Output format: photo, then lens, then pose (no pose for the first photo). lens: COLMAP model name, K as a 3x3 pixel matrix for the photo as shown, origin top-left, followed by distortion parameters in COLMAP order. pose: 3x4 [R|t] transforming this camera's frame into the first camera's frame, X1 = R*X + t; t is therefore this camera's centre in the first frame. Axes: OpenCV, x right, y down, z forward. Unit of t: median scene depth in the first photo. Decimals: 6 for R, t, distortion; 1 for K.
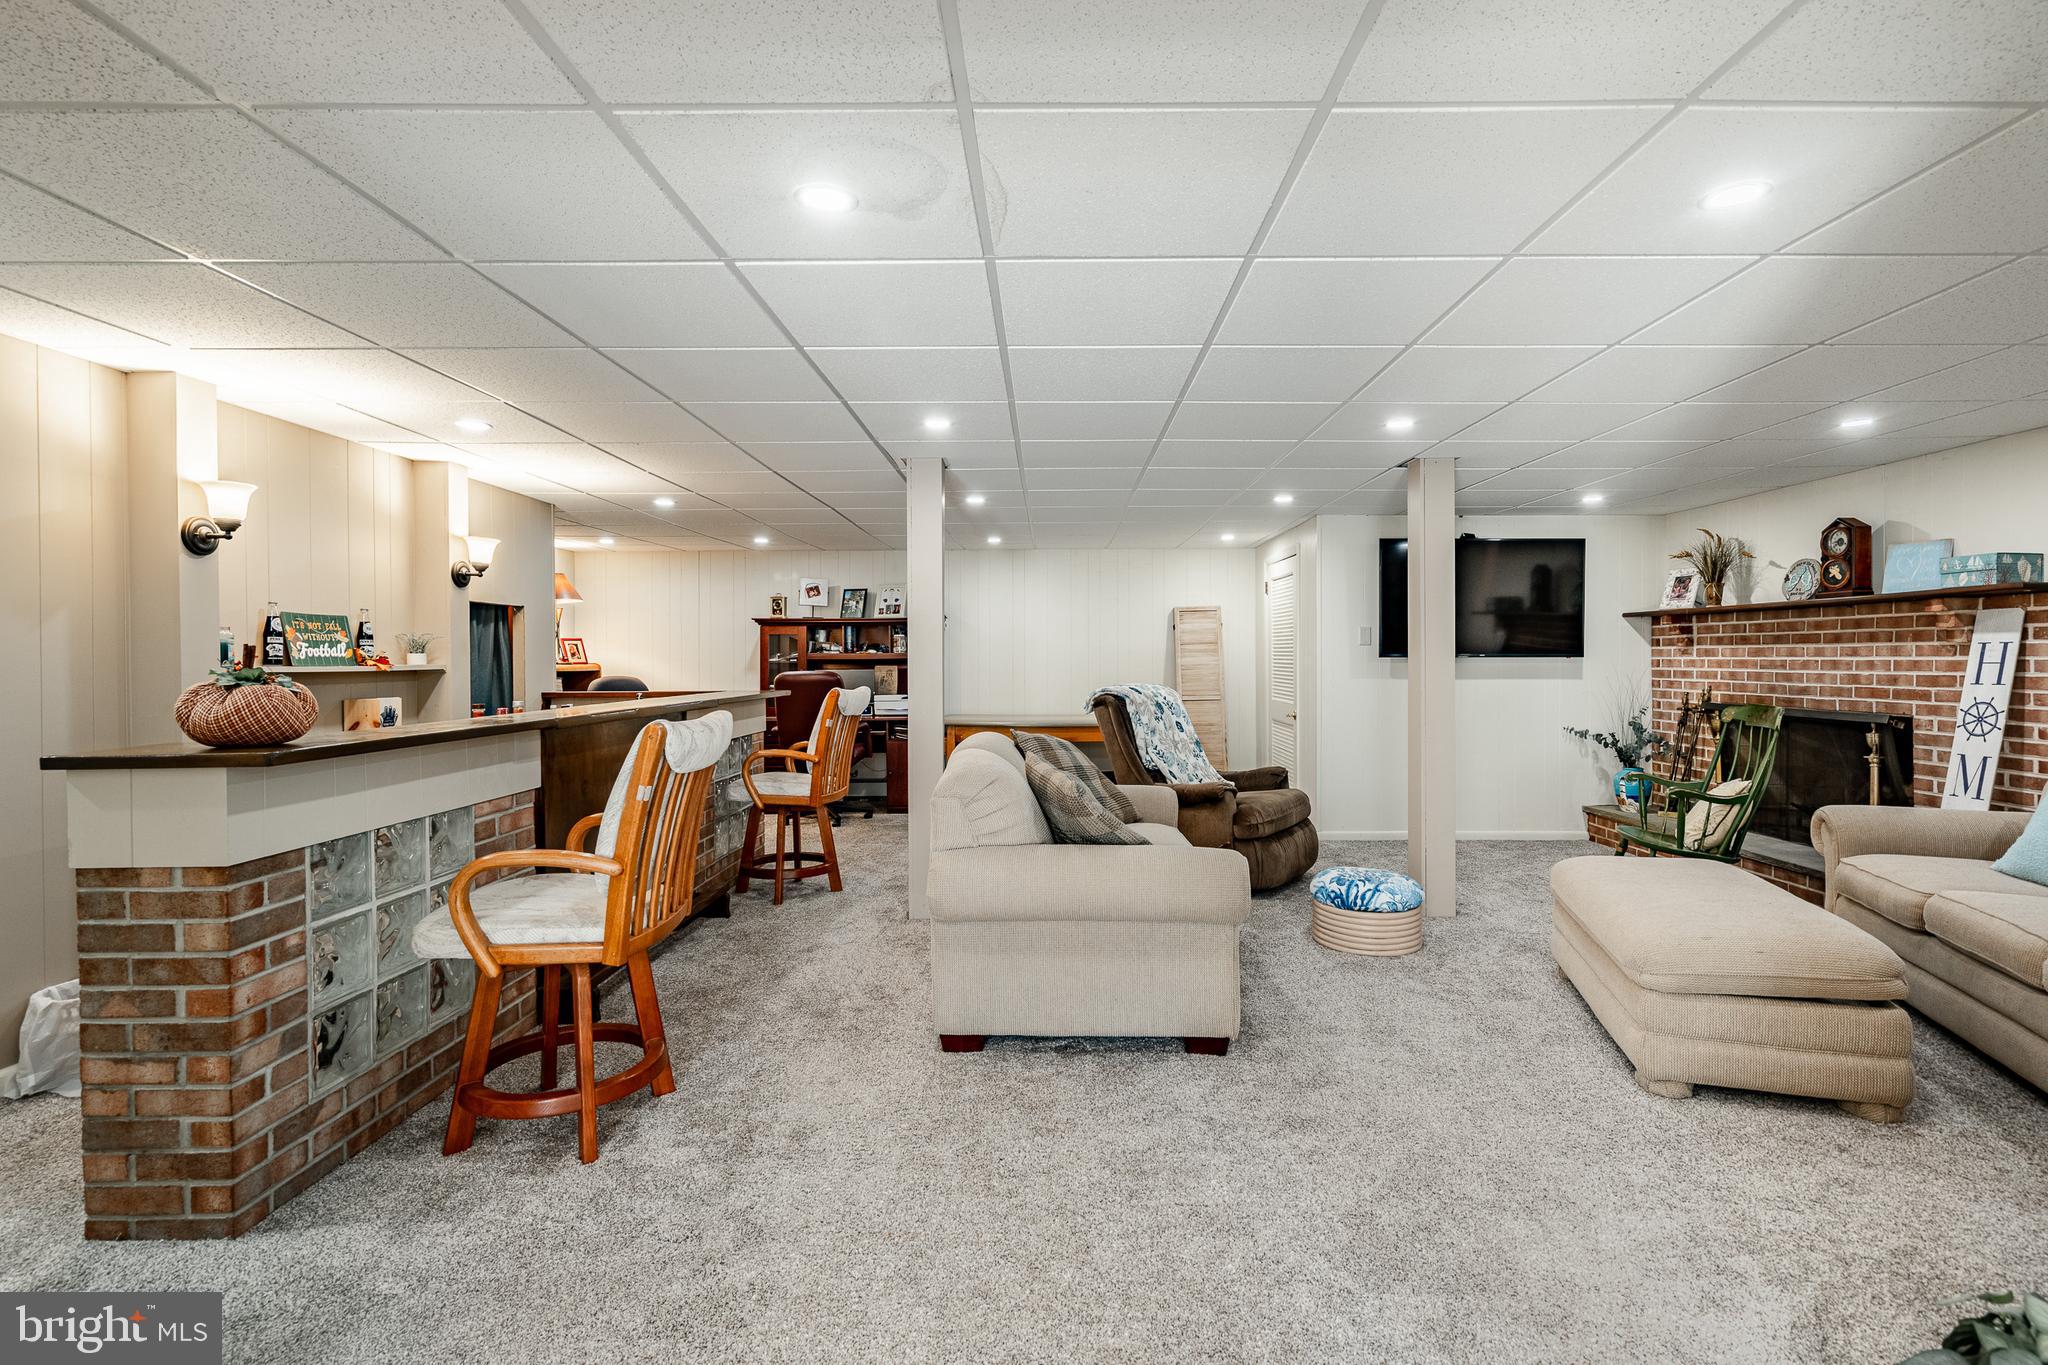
lens RADIAL K [[964.6, 0, 1036.5], [0, 964.6, 667.0], [0, 0, 1]] dist [-0.004893, -0.000147]
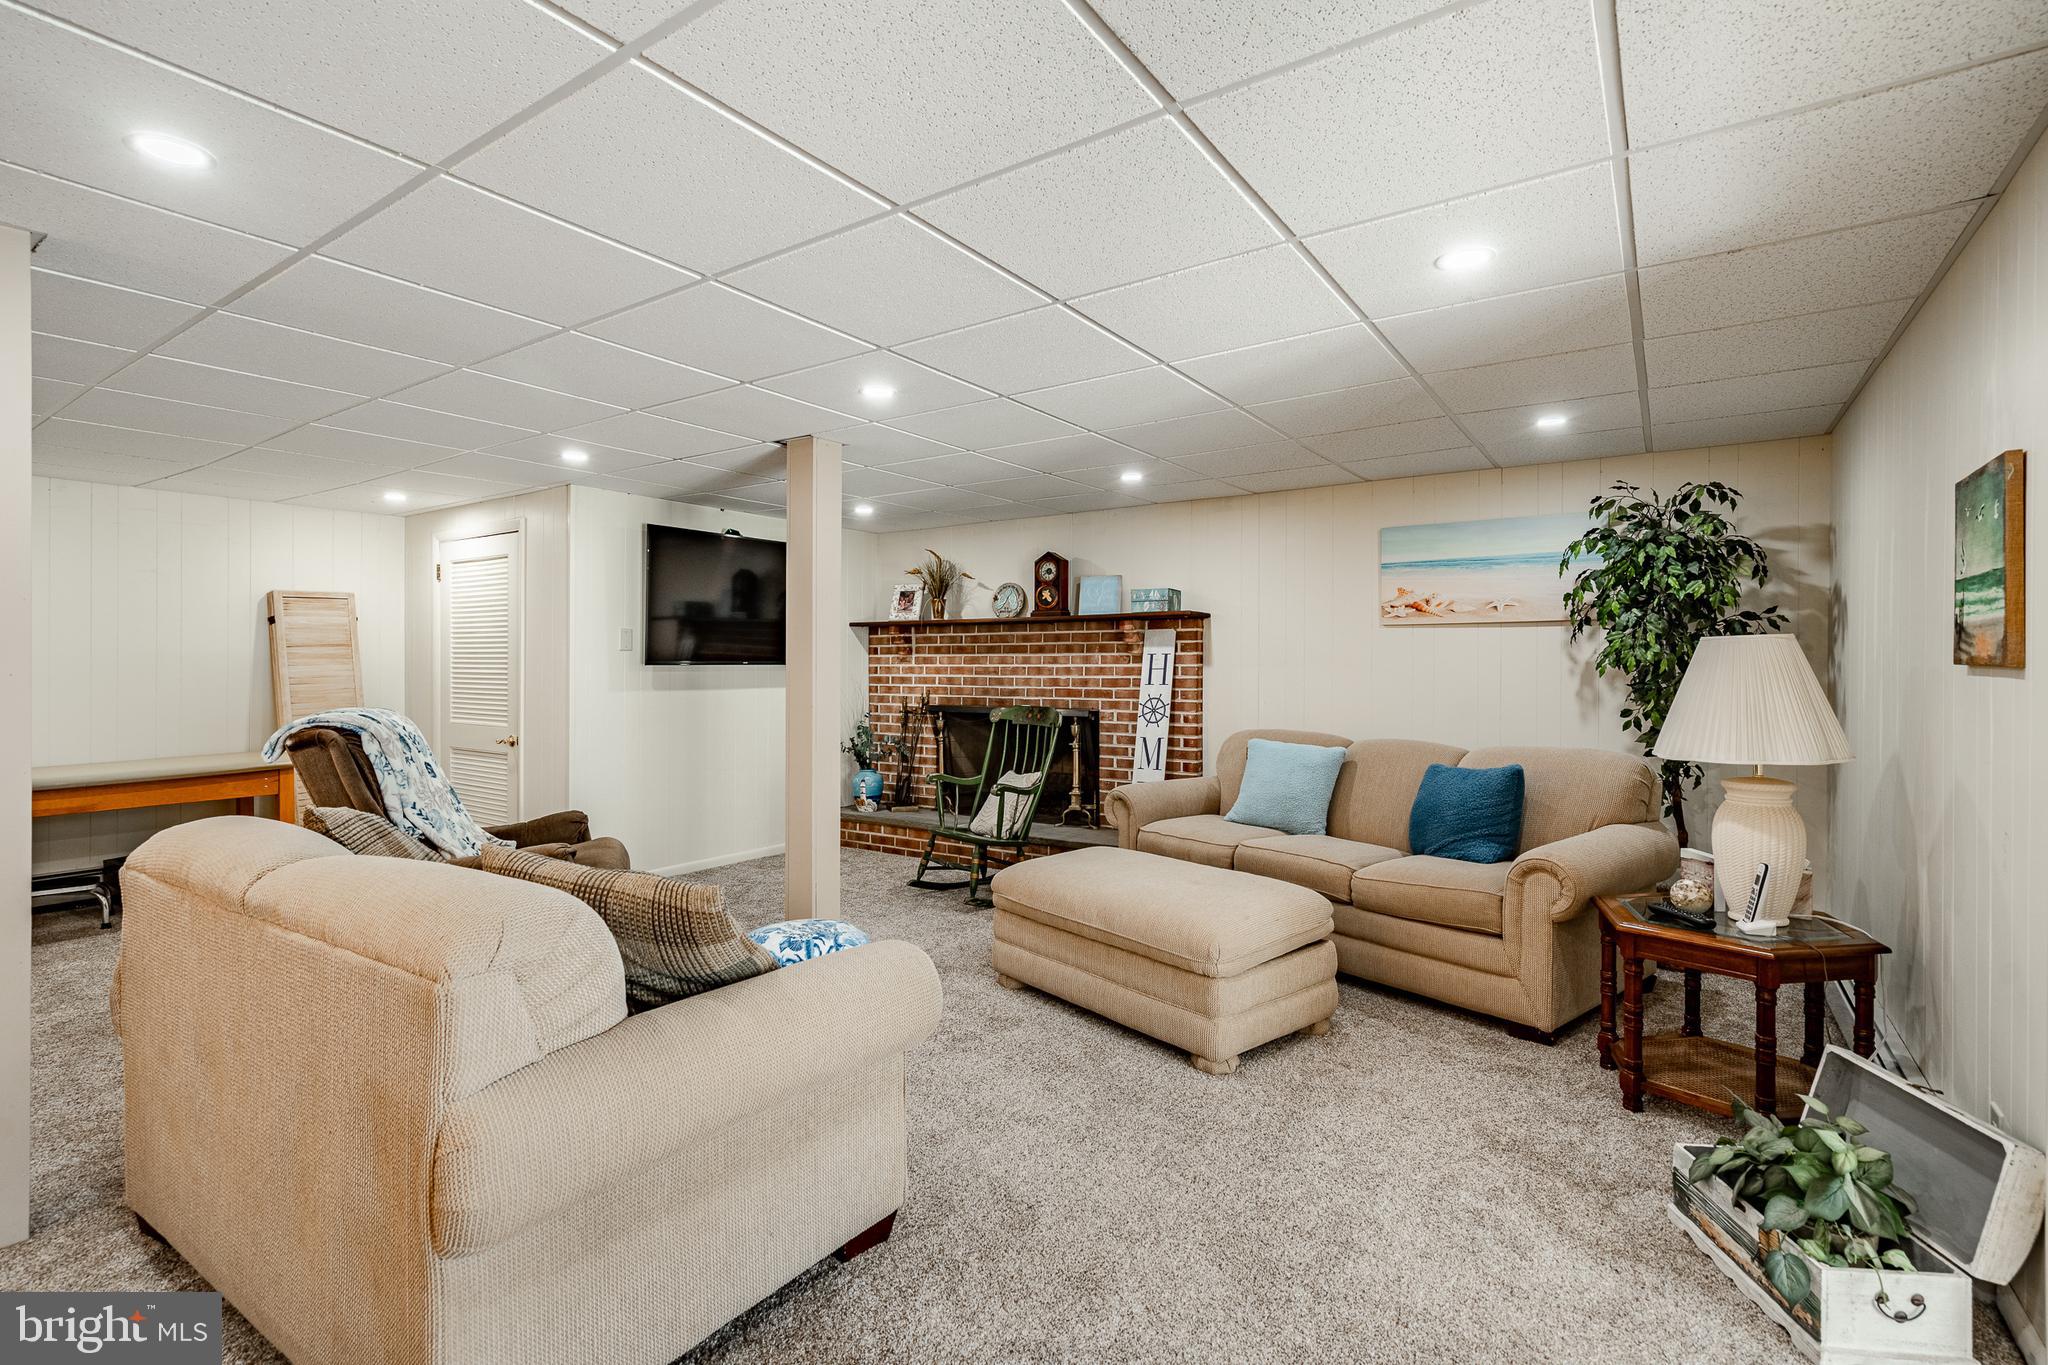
lens RADIAL K [[964.6, 0, 1036.5], [0, 964.6, 667.0], [0, 0, 1]] dist [-0.004893, -0.000147]
pose [[0.550667, -0.003218, 0.834719, -0.198454], [0.009251, 0.999955, -0.002248, -0.004351], [-0.834674, 0.008959, 0.550672, 0.319107]]
